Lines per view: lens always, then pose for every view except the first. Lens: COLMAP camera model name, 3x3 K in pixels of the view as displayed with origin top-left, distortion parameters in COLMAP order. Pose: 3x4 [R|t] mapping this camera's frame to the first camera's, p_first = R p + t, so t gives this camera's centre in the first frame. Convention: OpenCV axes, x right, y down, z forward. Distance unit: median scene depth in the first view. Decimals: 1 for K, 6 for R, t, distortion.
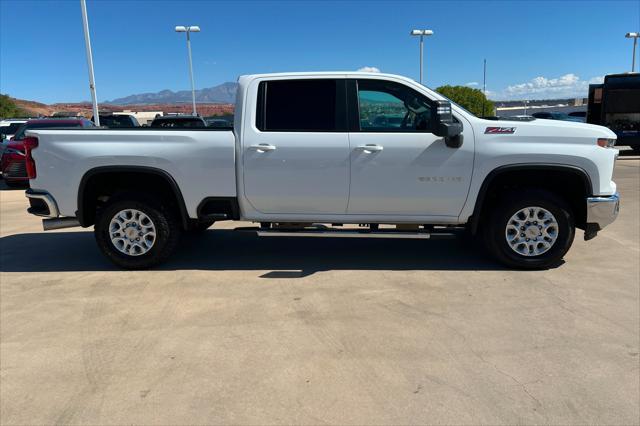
lens RADIAL K [[638.2, 0, 320.0], [0, 638.2, 213.0], [0, 0, 1]] dist [0.043394, 0.003099]
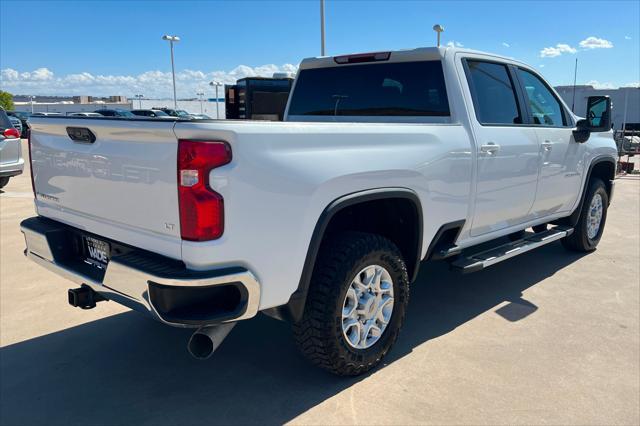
lens RADIAL K [[638.2, 0, 320.0], [0, 638.2, 213.0], [0, 0, 1]] dist [0.043394, 0.003099]
pose [[0.523555, -0.109481, 0.844929, -0.286327], [0.110254, 0.992077, 0.060230, -0.033060], [-0.844828, 0.061623, 0.531477, 0.269246]]
